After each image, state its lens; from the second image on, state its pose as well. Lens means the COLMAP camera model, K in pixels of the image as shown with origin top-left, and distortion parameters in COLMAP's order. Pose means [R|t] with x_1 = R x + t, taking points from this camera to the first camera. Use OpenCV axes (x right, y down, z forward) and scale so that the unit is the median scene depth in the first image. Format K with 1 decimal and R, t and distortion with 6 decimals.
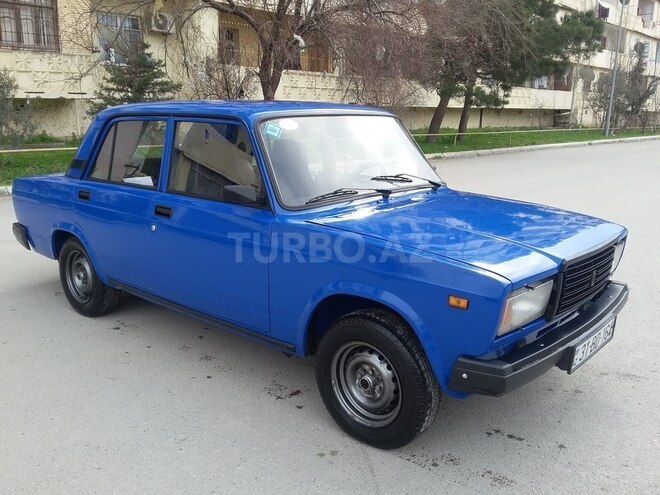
lens RADIAL K [[599.3, 0, 330.0], [0, 599.3, 247.5], [0, 0, 1]] dist [0.012216, 0.004830]
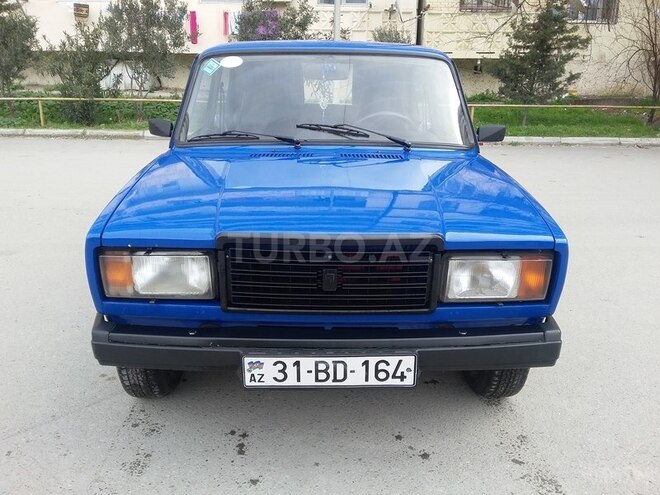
lens RADIAL K [[599.3, 0, 330.0], [0, 599.3, 247.5], [0, 0, 1]] dist [0.012216, 0.004830]
pose [[0.686097, 0.209959, -0.696555, 0.697439], [-0.170477, 0.977191, 0.126632, -0.056023], [0.707254, 0.031865, 0.706241, 0.391232]]
